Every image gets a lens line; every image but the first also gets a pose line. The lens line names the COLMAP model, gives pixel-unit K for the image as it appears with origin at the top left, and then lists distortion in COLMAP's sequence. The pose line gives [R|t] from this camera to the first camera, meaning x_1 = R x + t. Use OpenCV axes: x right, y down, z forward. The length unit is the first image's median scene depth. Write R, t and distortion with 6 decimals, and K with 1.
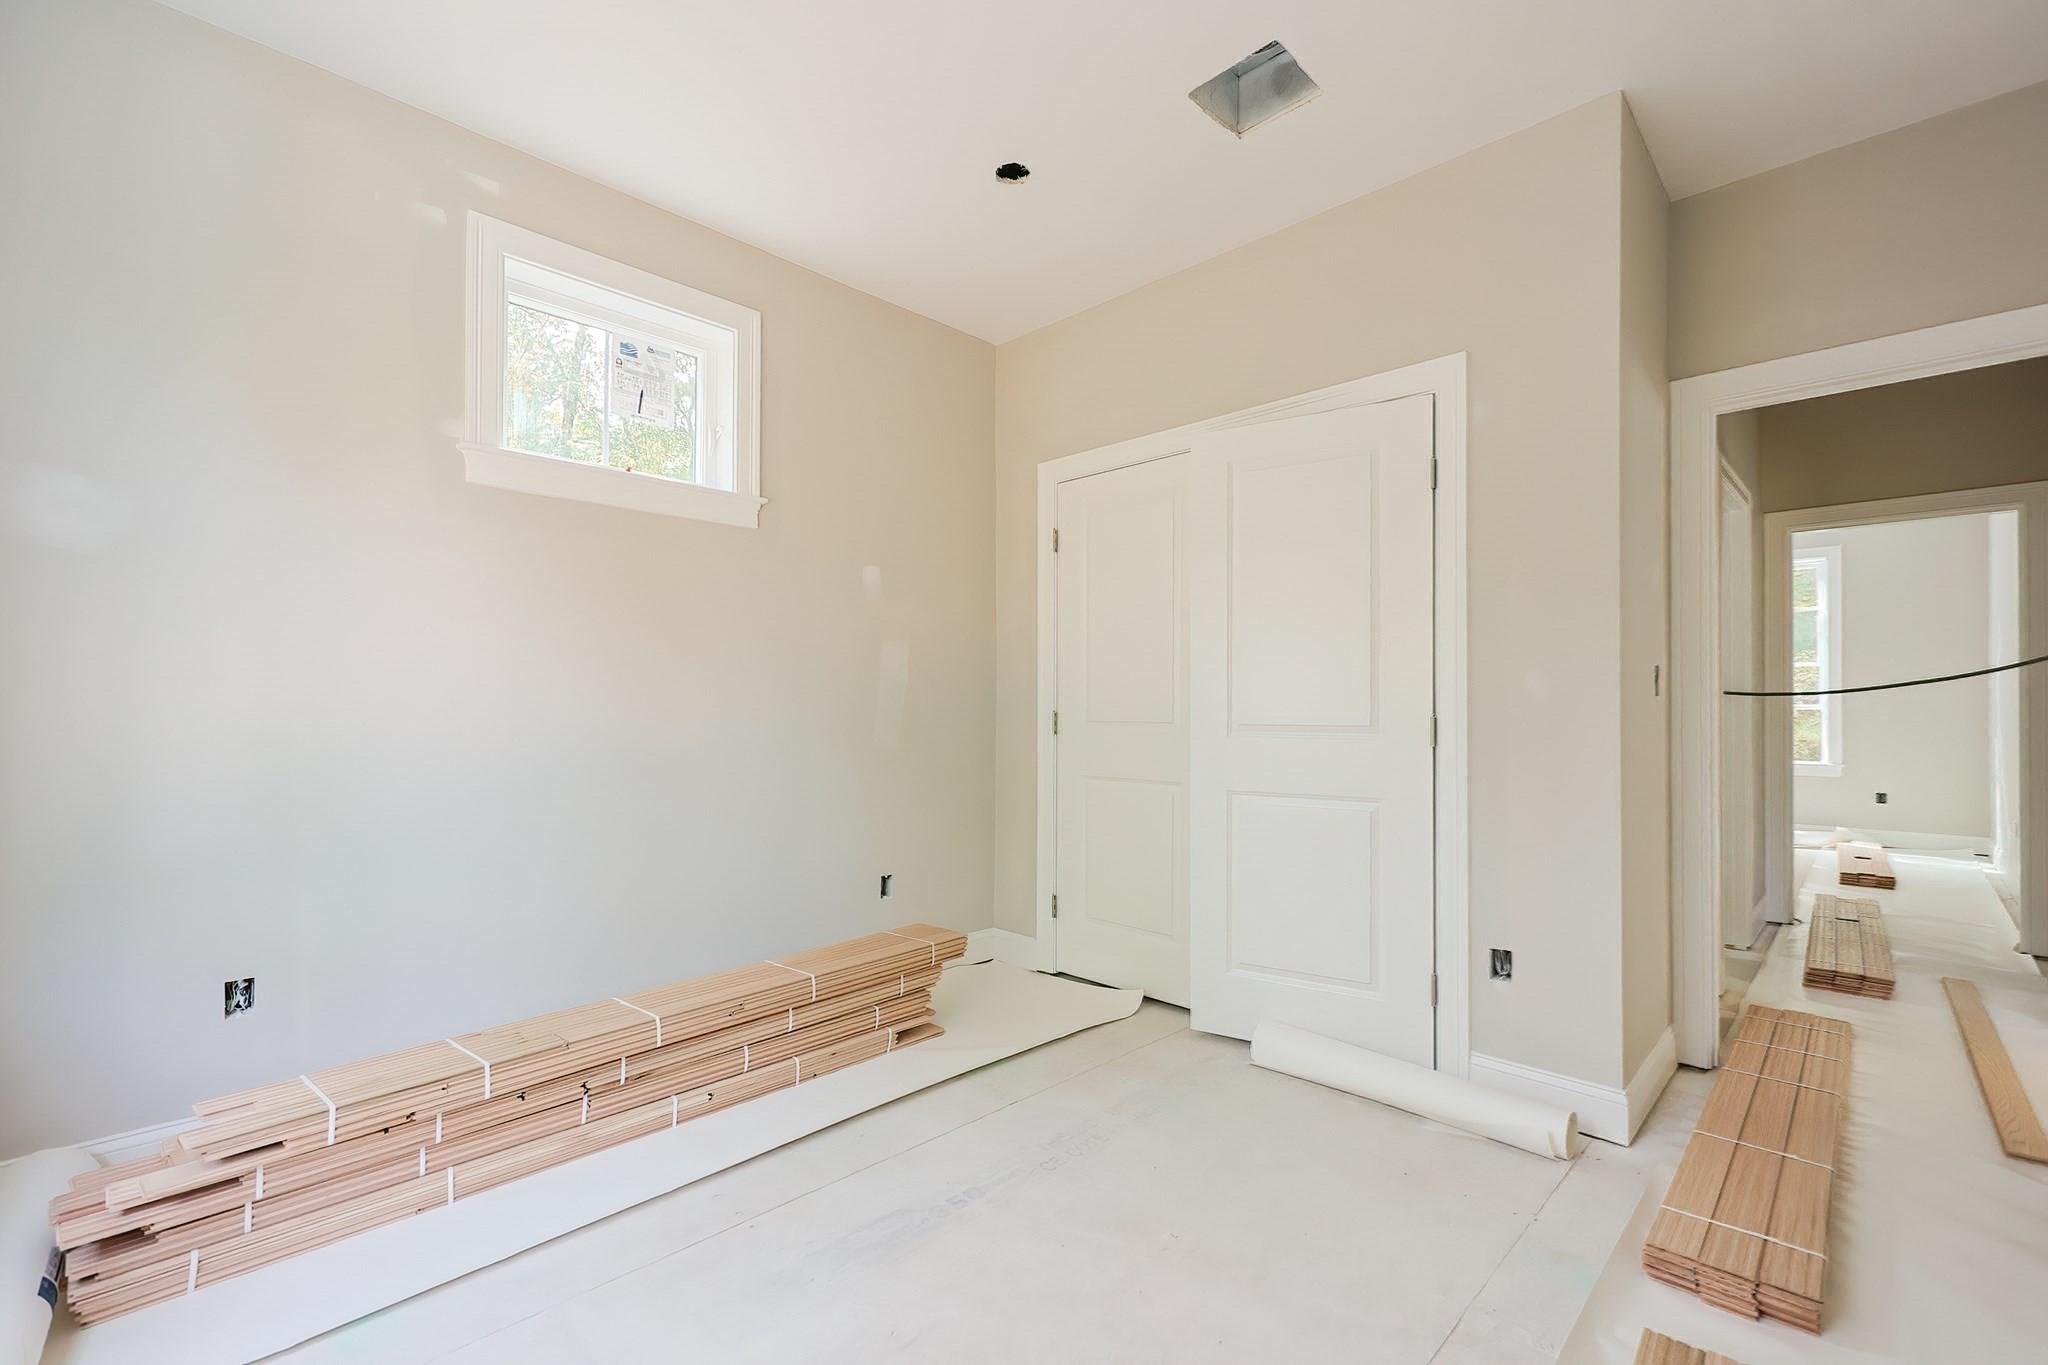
lens RADIAL K [[889.9, 0, 1027.5], [0, 889.9, 691.4], [0, 0, 1]] dist [0.002716, -0.001075]
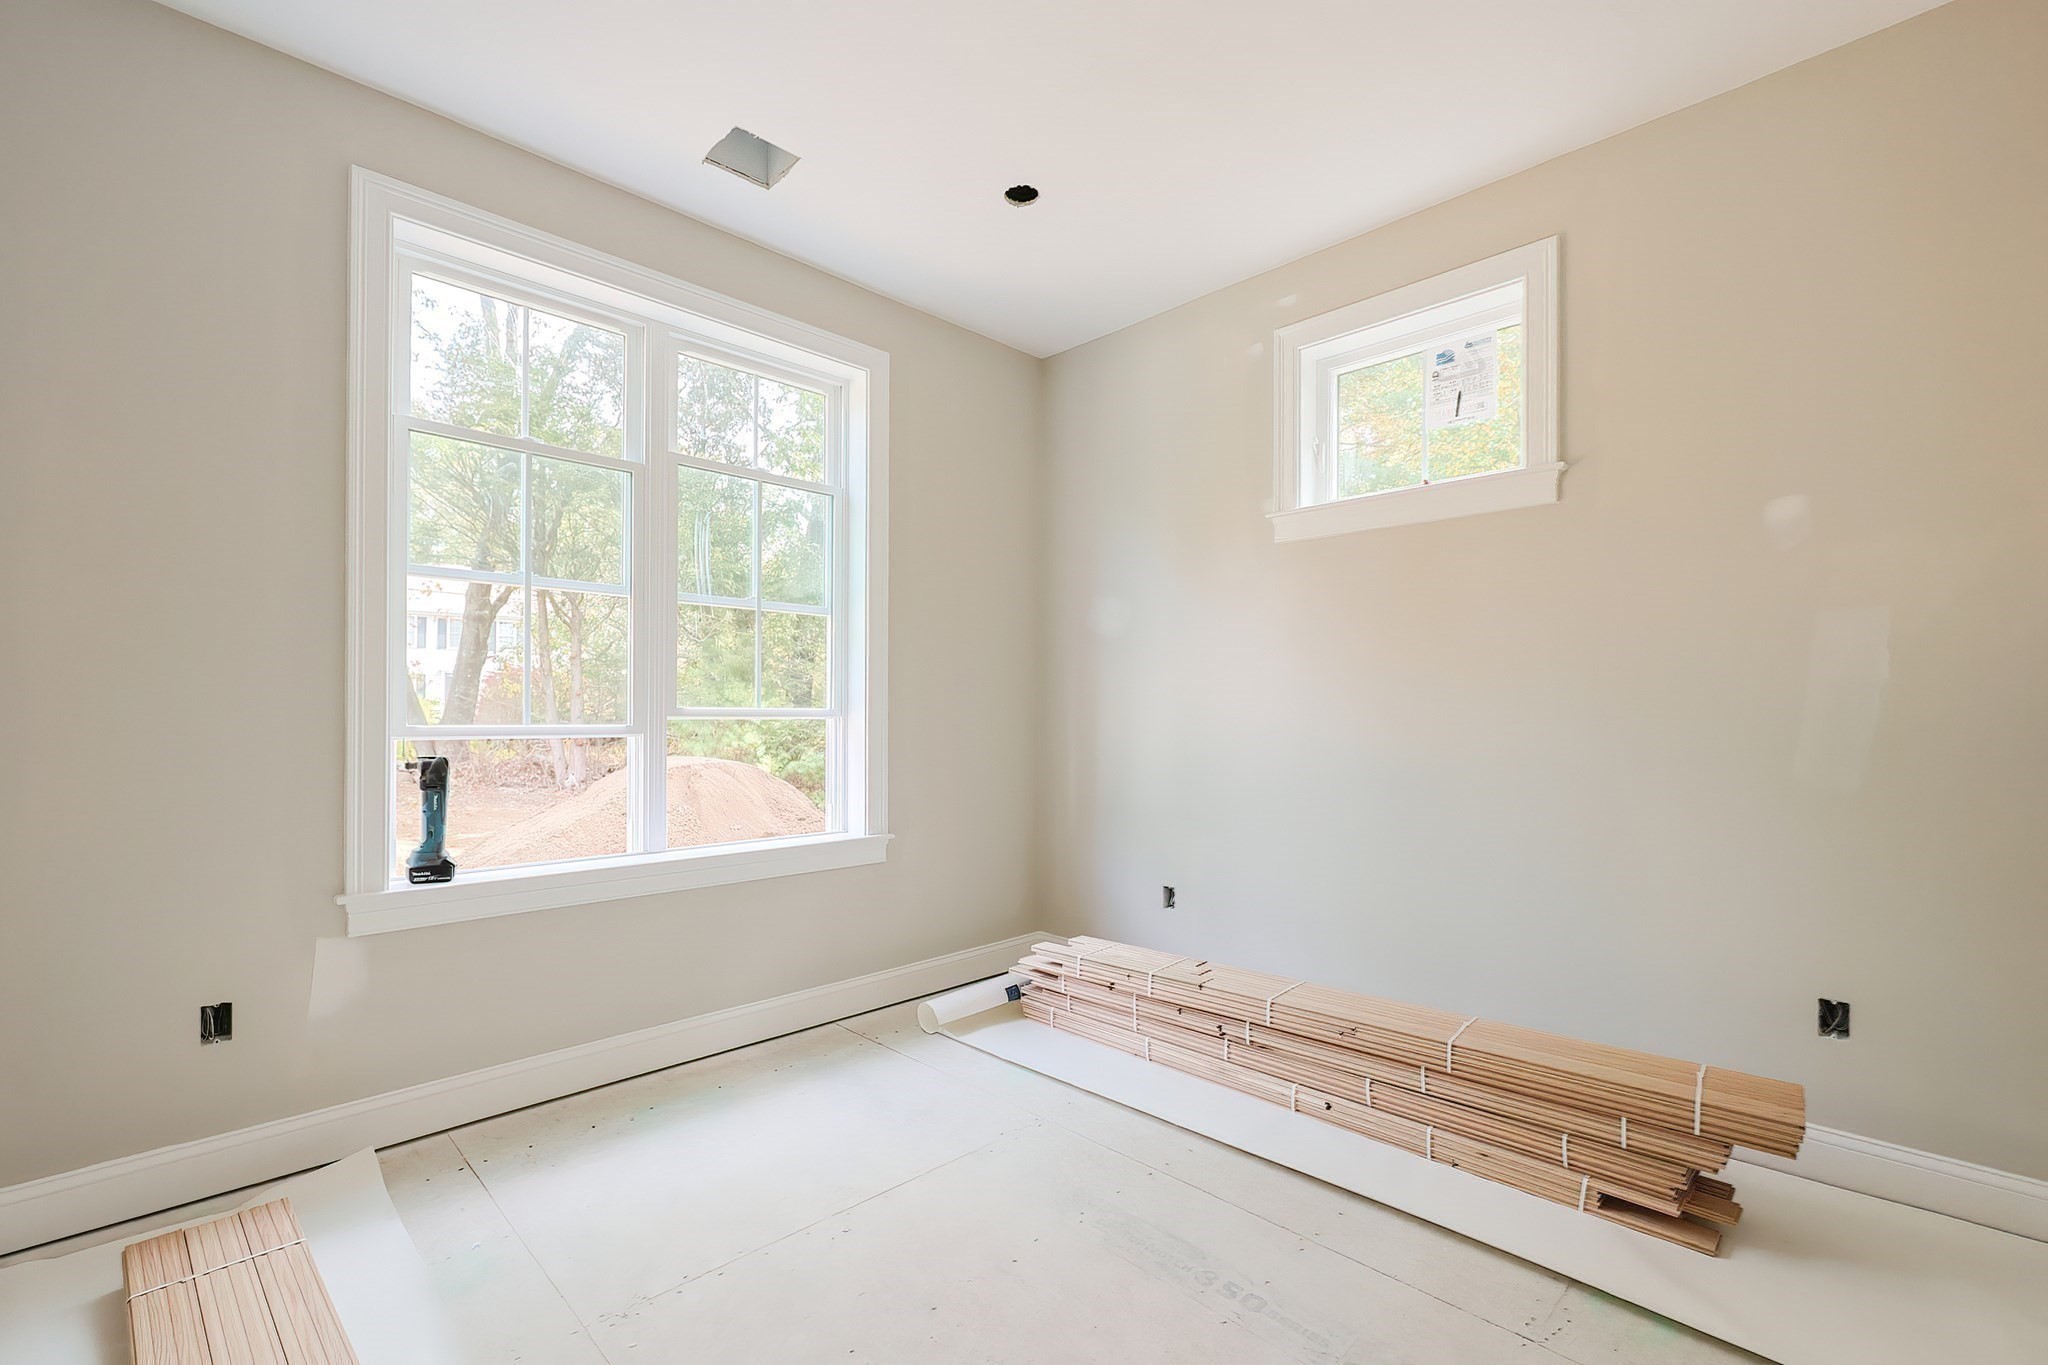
lens RADIAL K [[889.9, 0, 1027.6], [0, 889.9, 695.1], [0, 0, 1]] dist [0.002716, -0.001075]
pose [[-0.015742, -0.028933, -0.999457, 0.618951], [0.014076, 0.999476, -0.029155, 0.014232], [0.999777, -0.014528, -0.015327, 0.633389]]
